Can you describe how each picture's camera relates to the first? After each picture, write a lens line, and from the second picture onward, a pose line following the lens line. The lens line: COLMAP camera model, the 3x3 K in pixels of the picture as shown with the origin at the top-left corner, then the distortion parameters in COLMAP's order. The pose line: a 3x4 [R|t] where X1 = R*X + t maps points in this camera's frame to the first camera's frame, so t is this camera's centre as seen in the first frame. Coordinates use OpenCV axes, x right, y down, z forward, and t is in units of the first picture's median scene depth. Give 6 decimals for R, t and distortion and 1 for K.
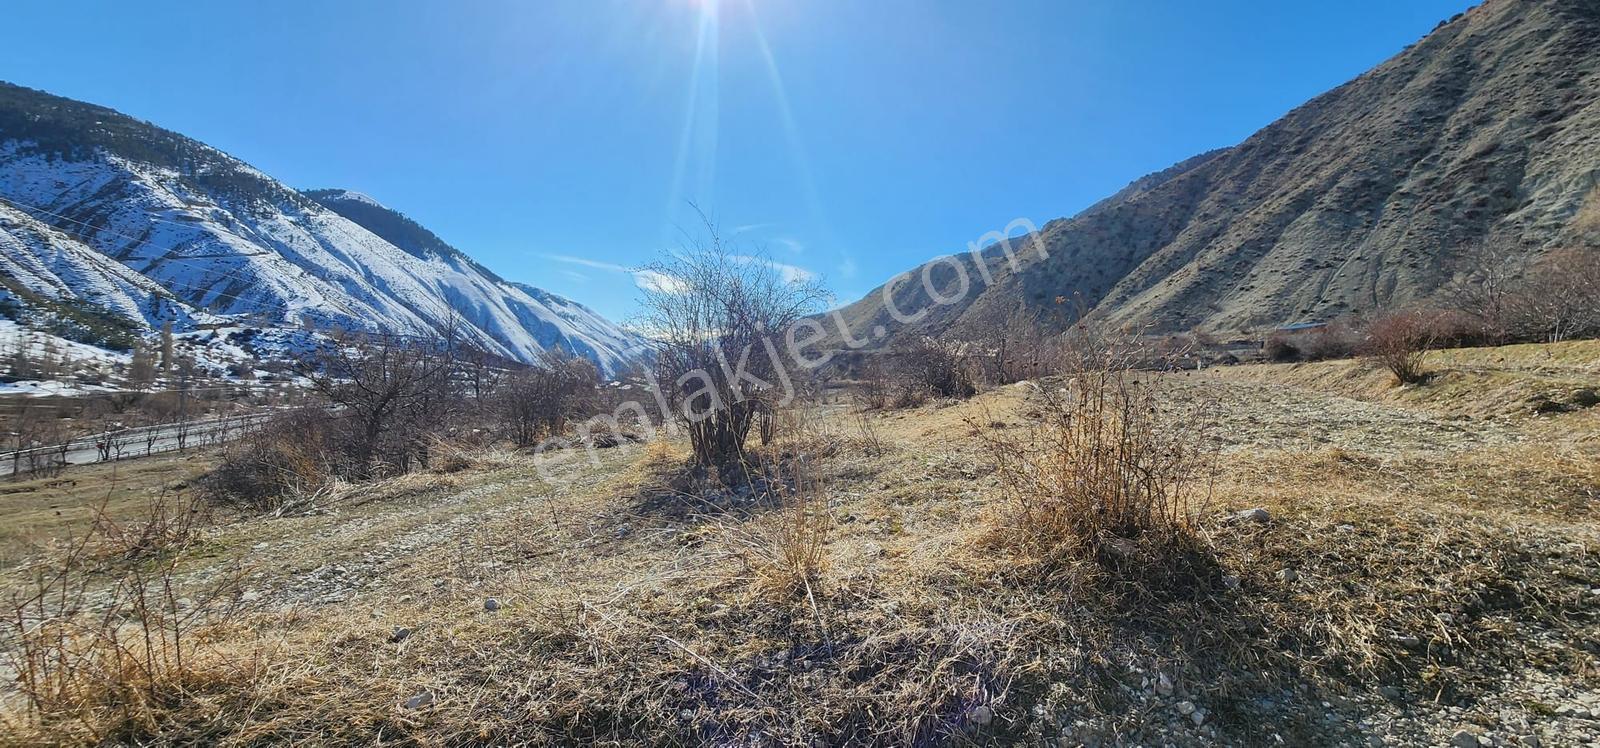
lens RADIAL K [[642.3, 0, 822.0], [0, 642.3, 378.3], [0, 0, 1]] dist [-0.008474, 0.002834]
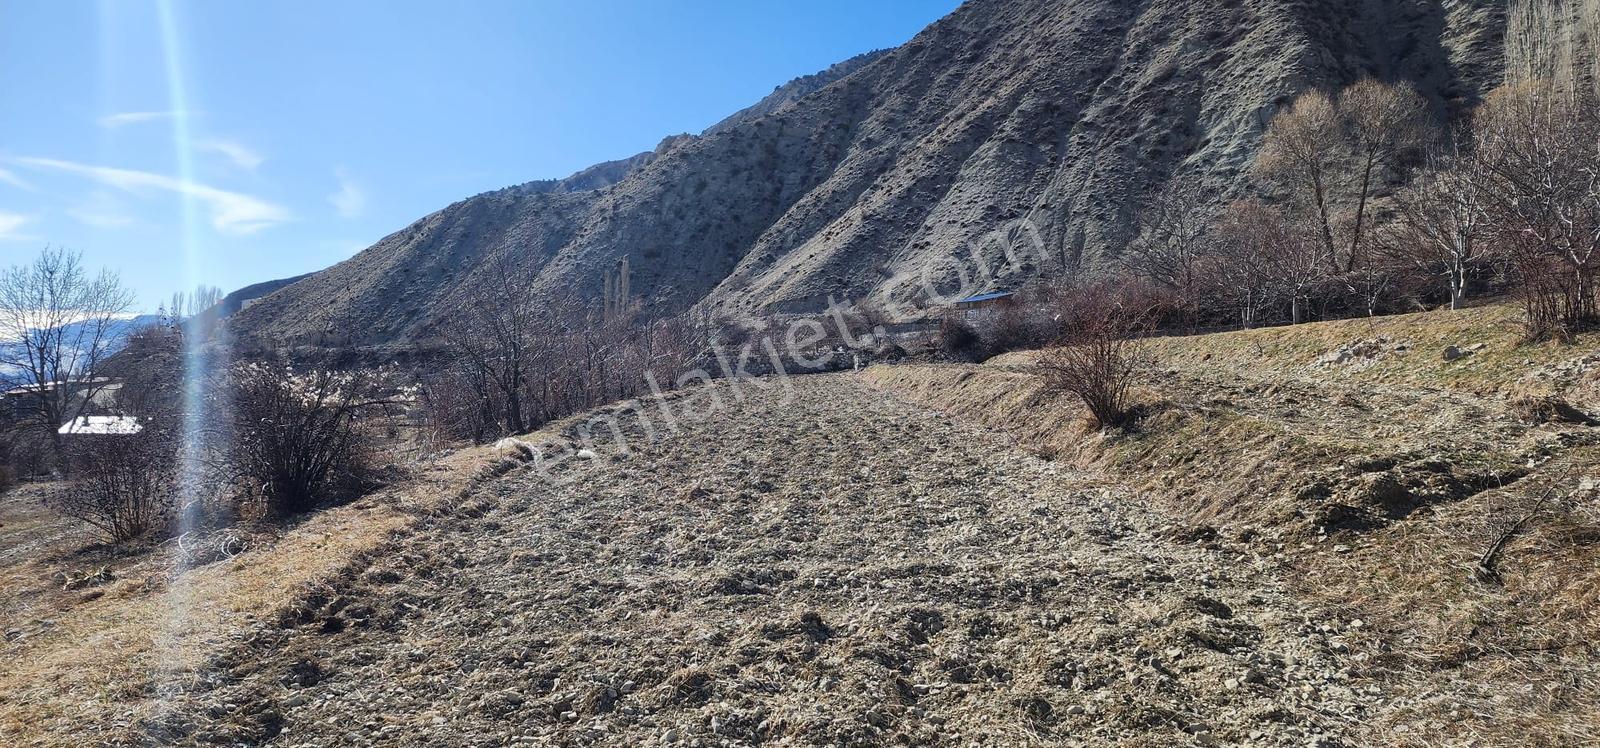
lens RADIAL K [[941.7, 0, 802.2], [0, 941.7, 398.7], [0, 0, 1]] dist [0.044828, -0.026755]
pose [[0.903988, -0.058461, 0.423541, 0.077227], [0.046859, 0.998187, 0.037765, -0.011698], [-0.424982, -0.014293, 0.905089, 0.085110]]
